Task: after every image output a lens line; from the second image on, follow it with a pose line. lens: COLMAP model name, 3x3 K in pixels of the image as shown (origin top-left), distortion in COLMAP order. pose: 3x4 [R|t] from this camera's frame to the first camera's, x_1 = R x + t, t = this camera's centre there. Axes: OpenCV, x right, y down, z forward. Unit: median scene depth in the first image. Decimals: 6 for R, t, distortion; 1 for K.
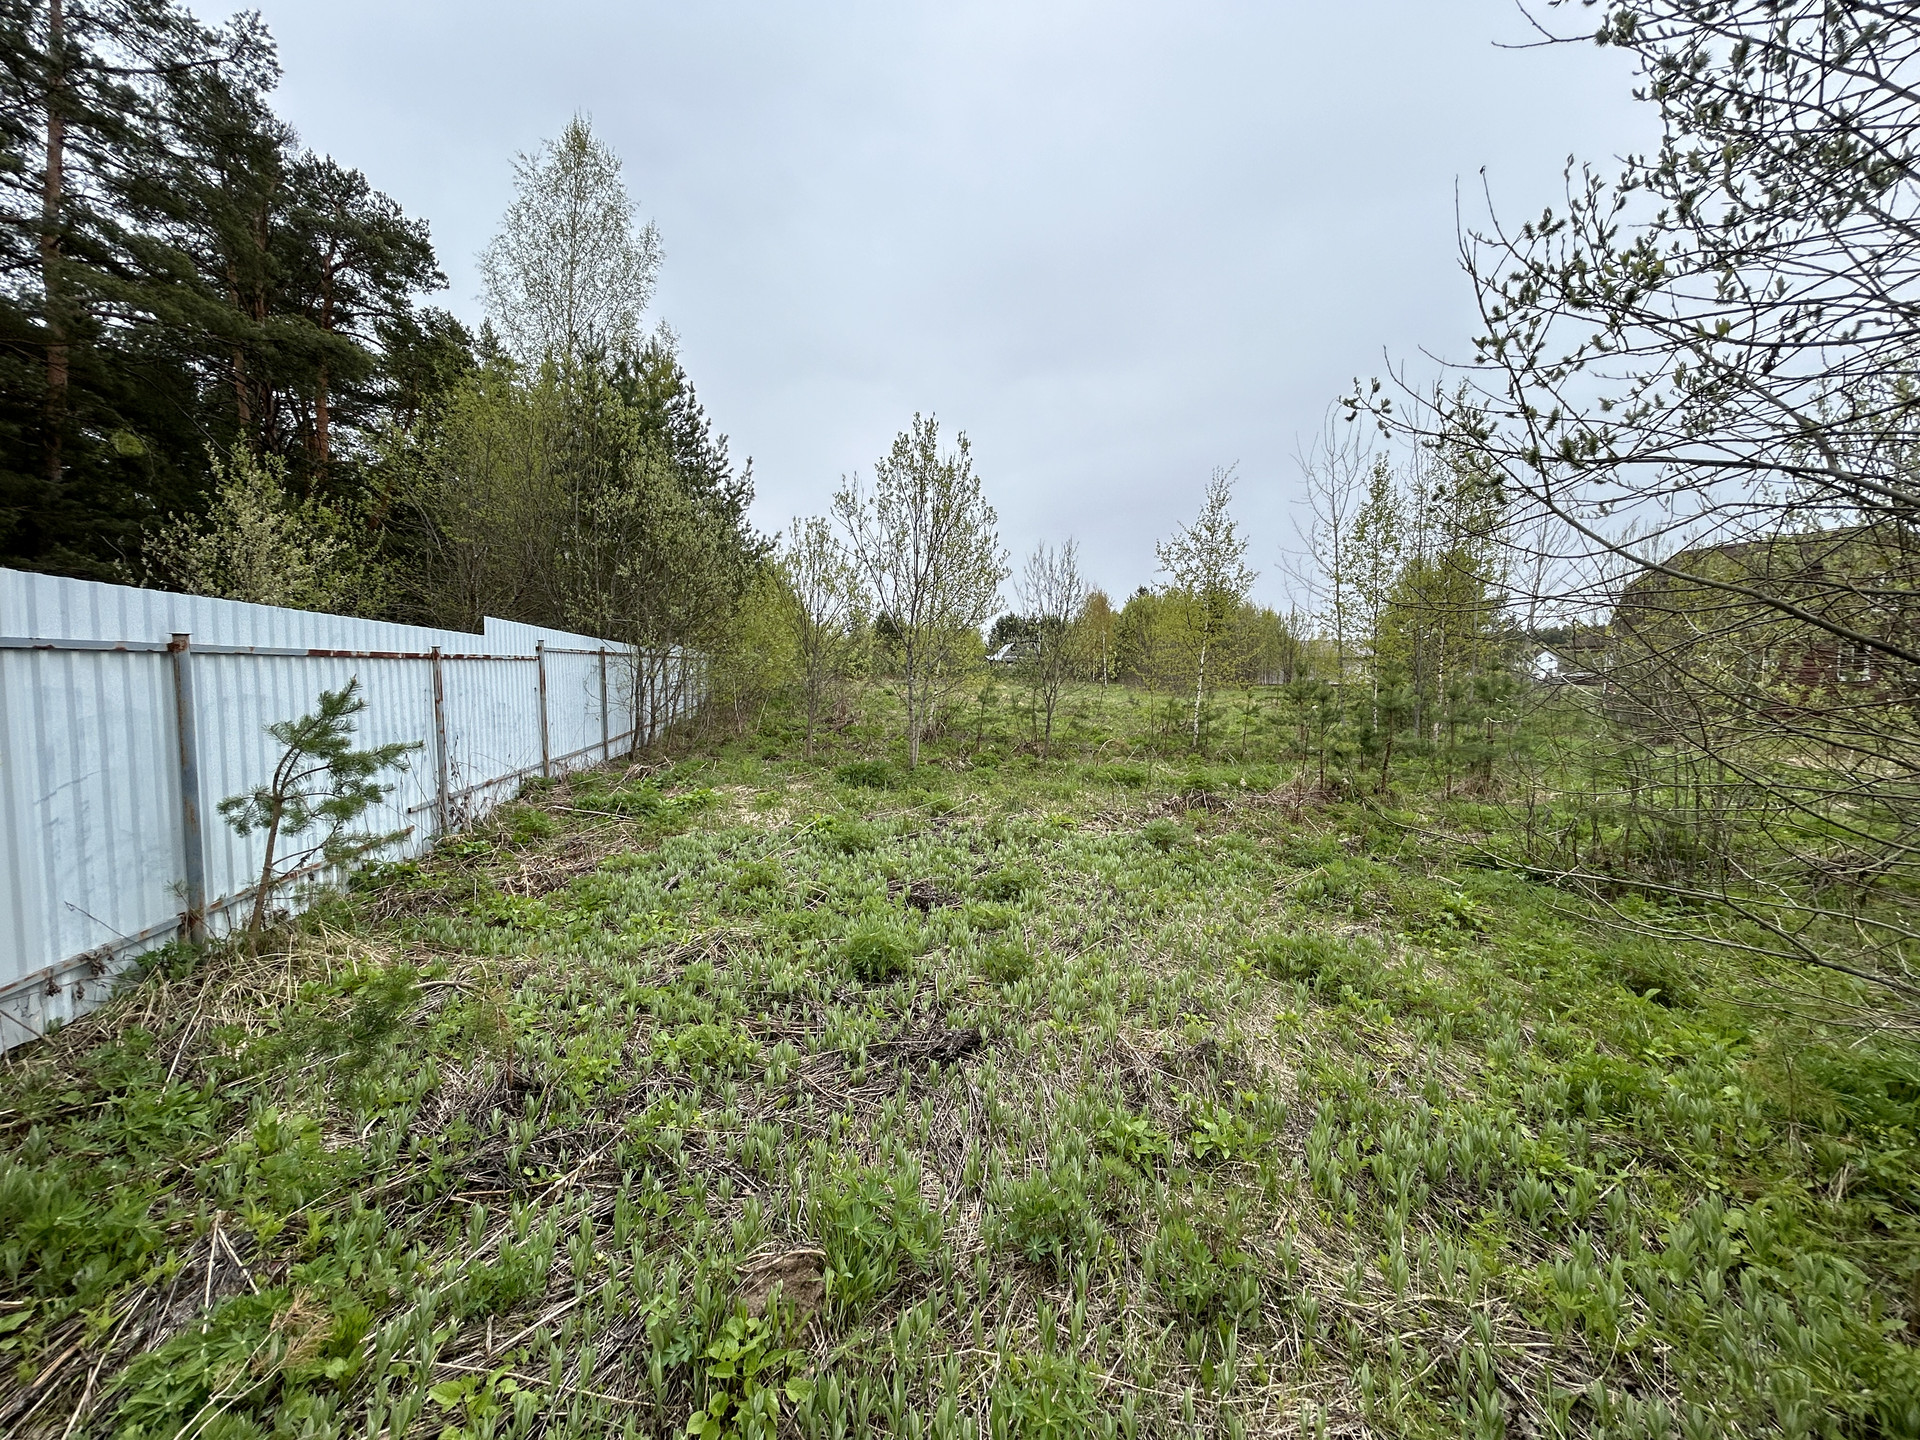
lens RADIAL K [[767.5, 0, 955.8], [0, 767.5, 717.4], [0, 0, 1]] dist [-0.004436, 0.000760]
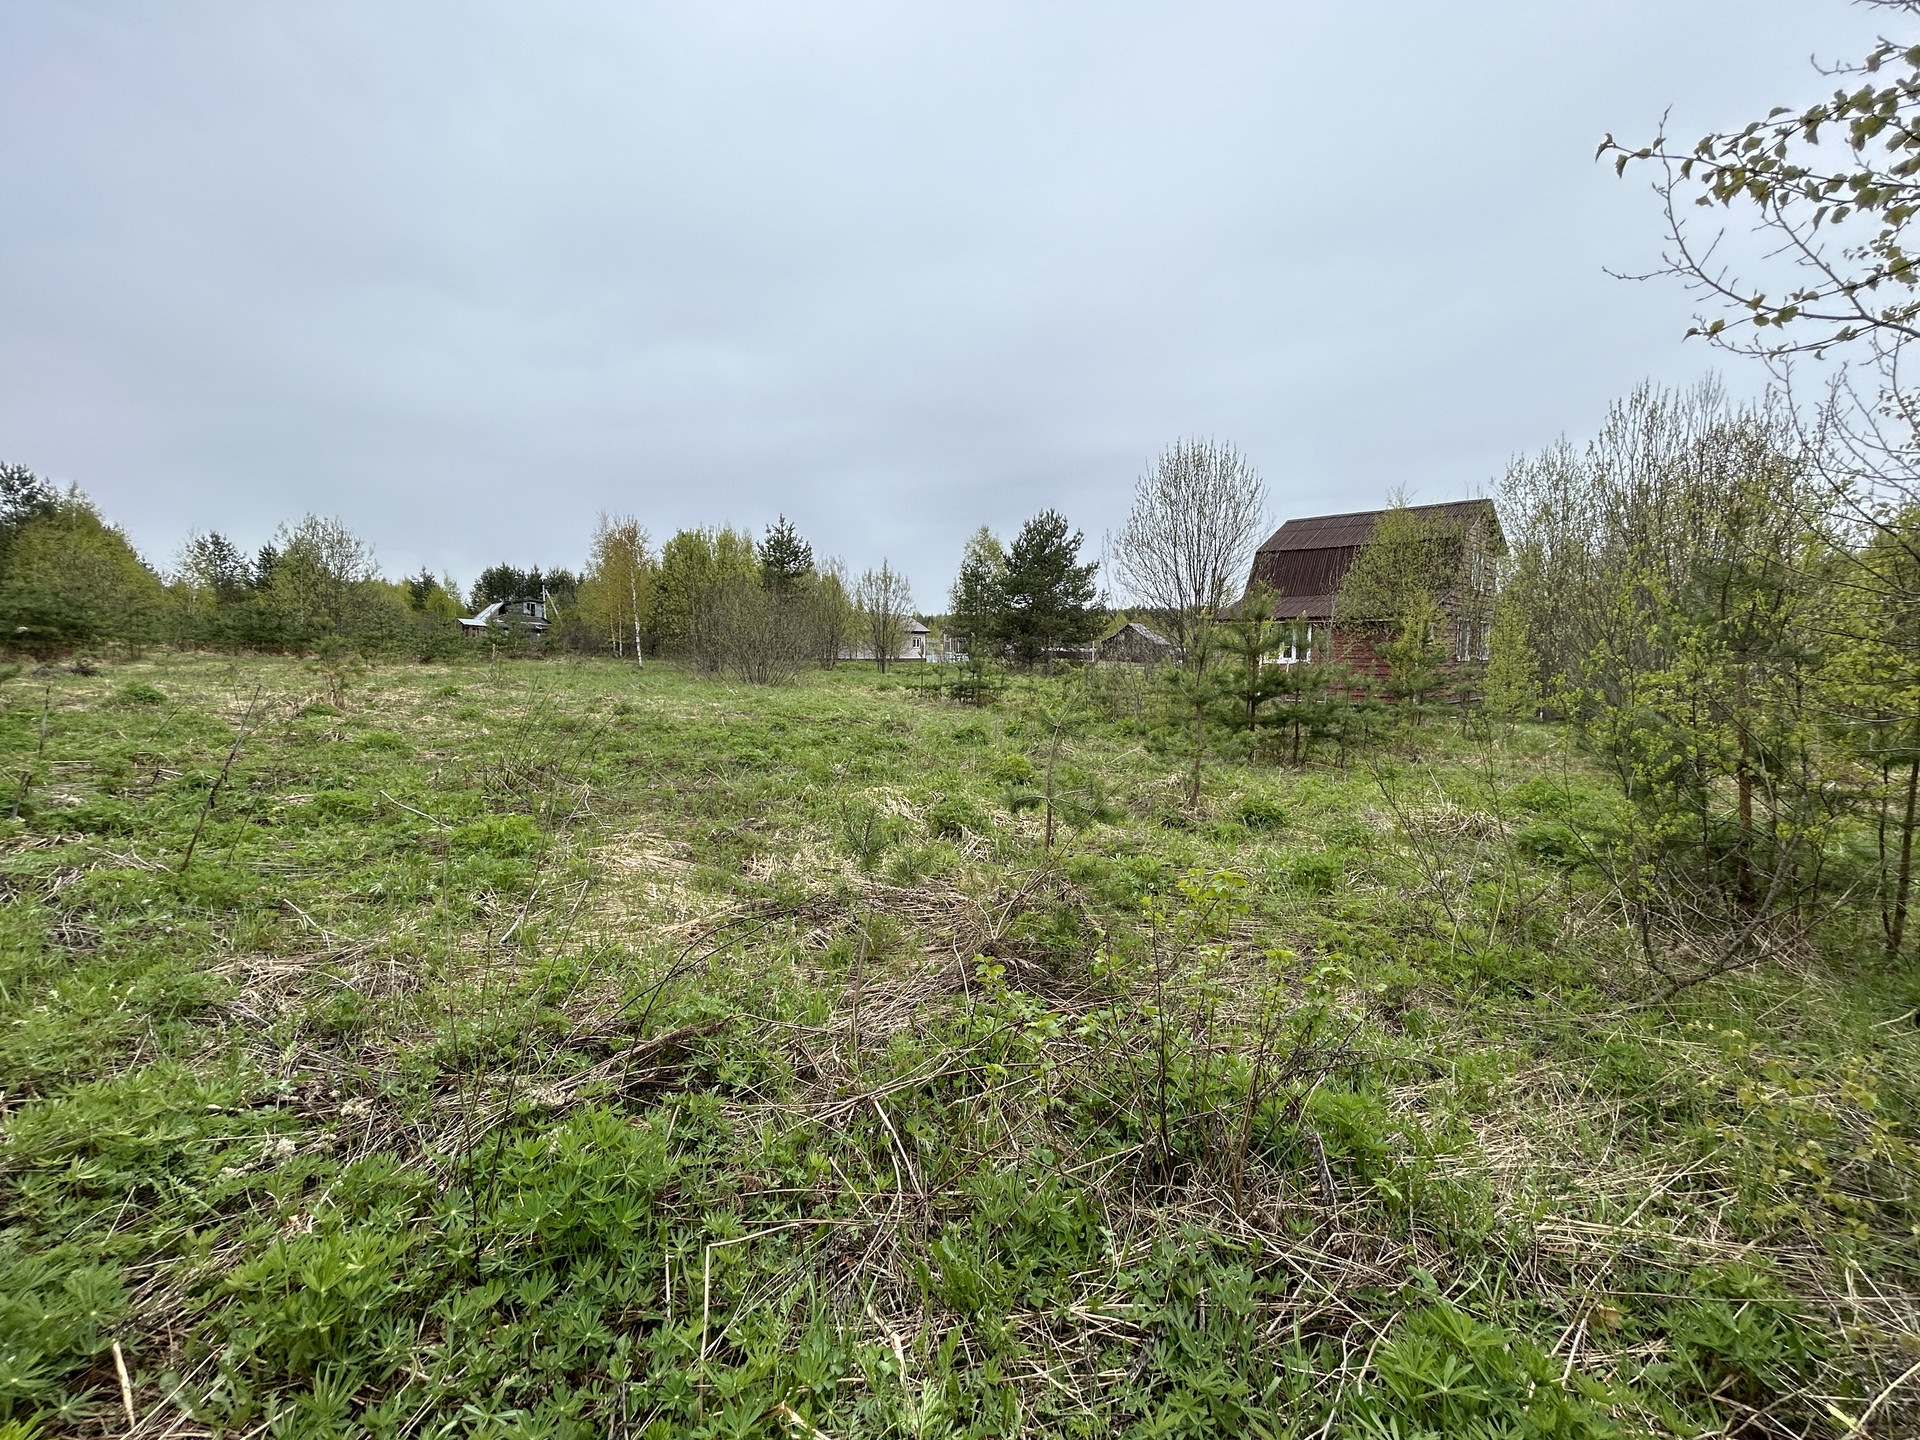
lens RADIAL K [[767.5, 0, 958.5], [0, 767.5, 722.9], [0, 0, 1]] dist [-0.004436, 0.000760]
pose [[0.833755, -0.047082, 0.550124, 0.186775], [0.023865, 0.998499, 0.049287, -0.053111], [-0.551619, -0.027964, 0.833627, 0.946096]]
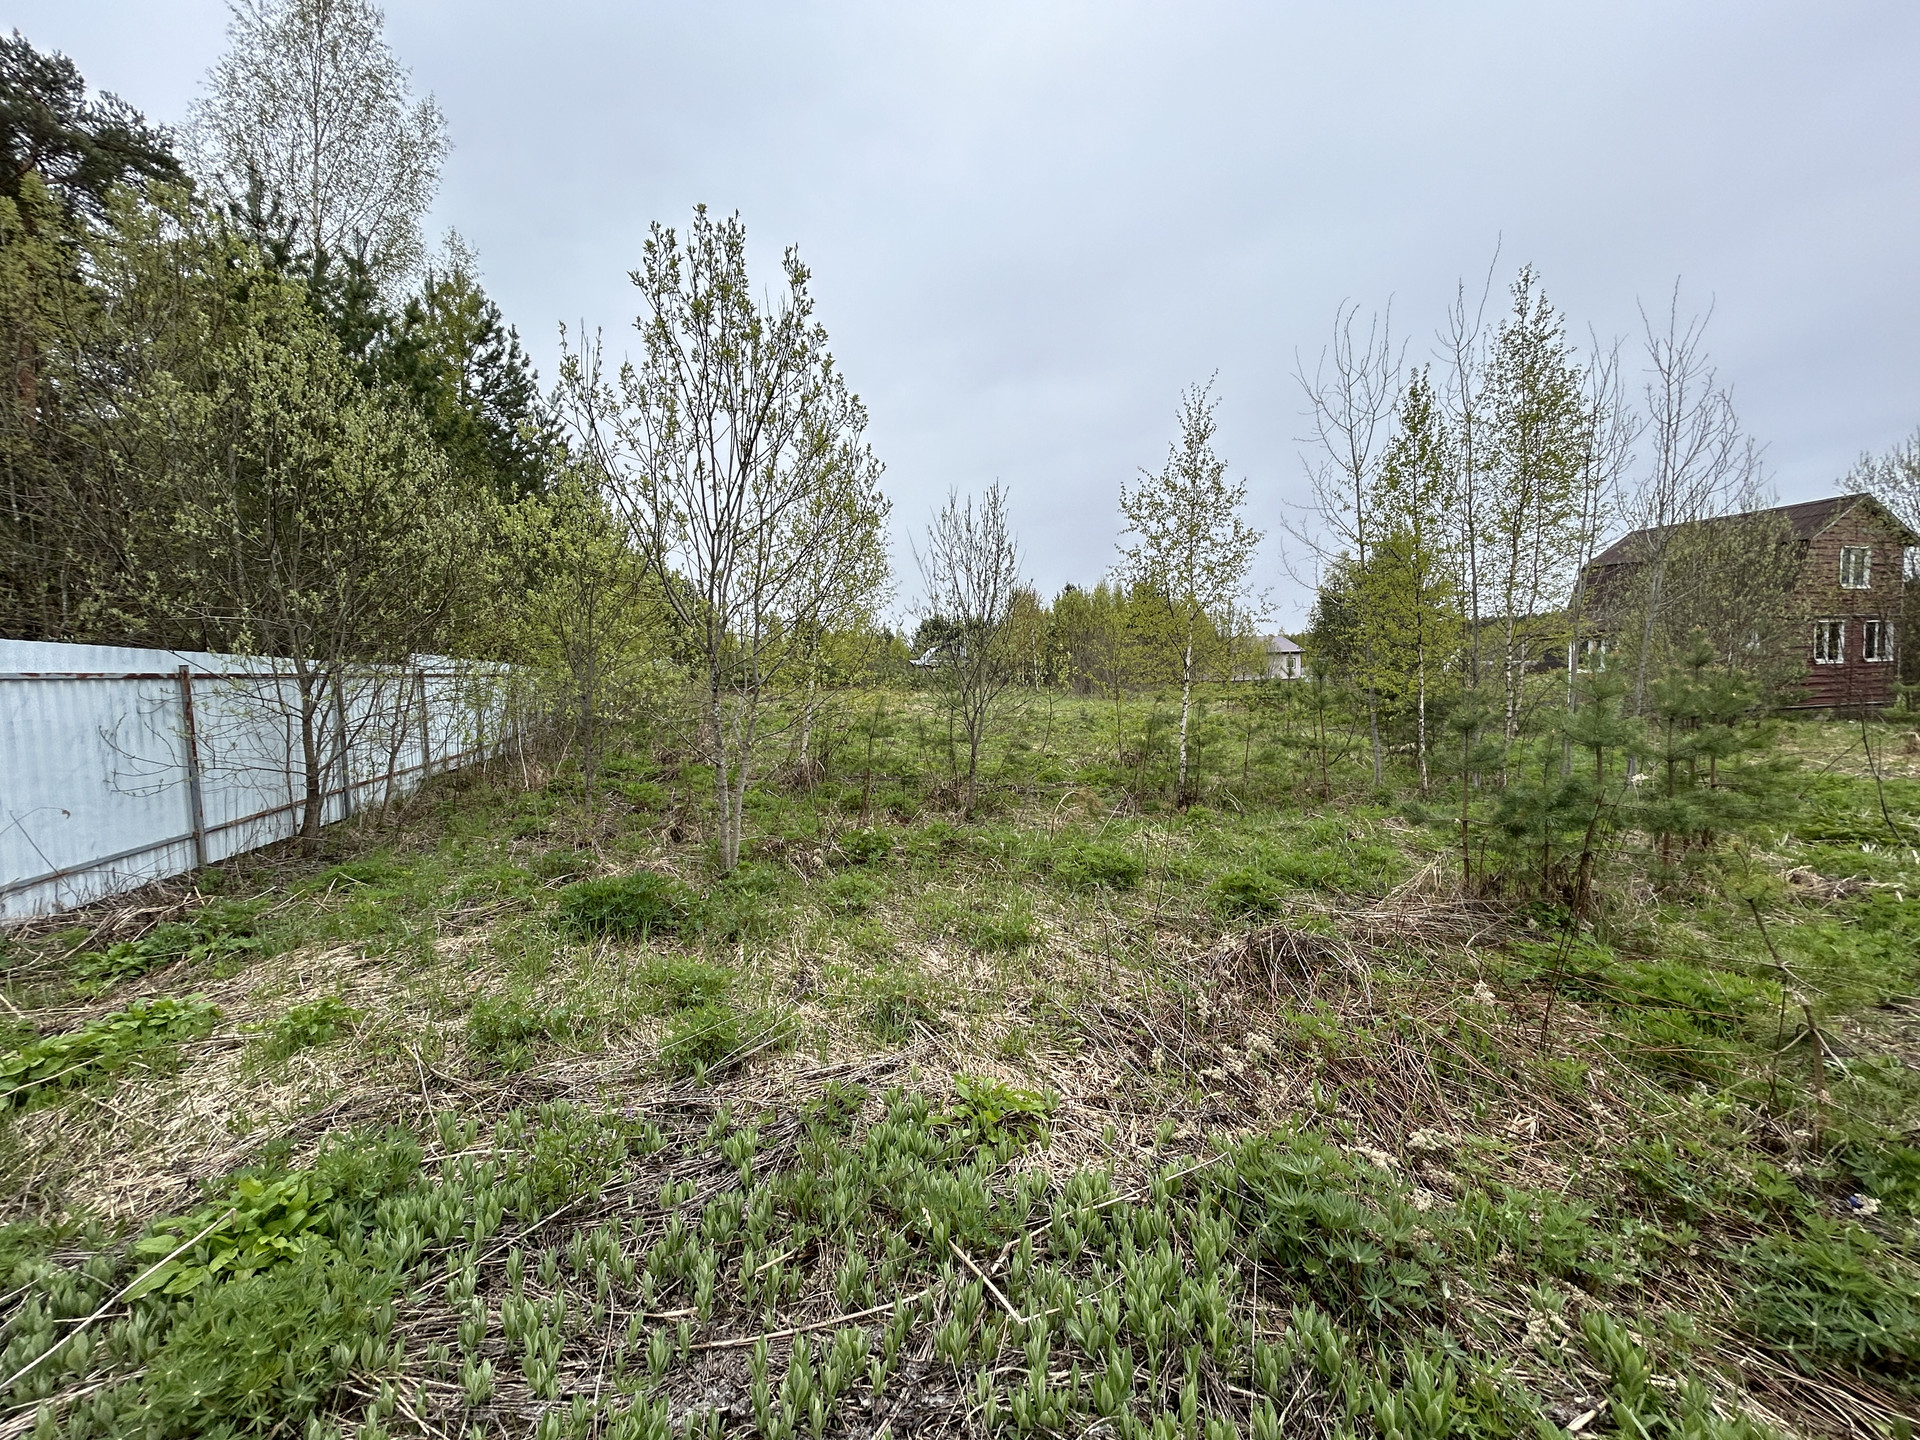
lens RADIAL K [[767.5, 0, 950.5], [0, 767.5, 717.3], [0, 0, 1]] dist [-0.004436, 0.000760]
pose [[0.995795, -0.033069, 0.085435, 0.041537], [0.033543, 0.999429, -0.004120, -0.025642], [-0.085250, 0.006969, 0.996335, 0.307088]]
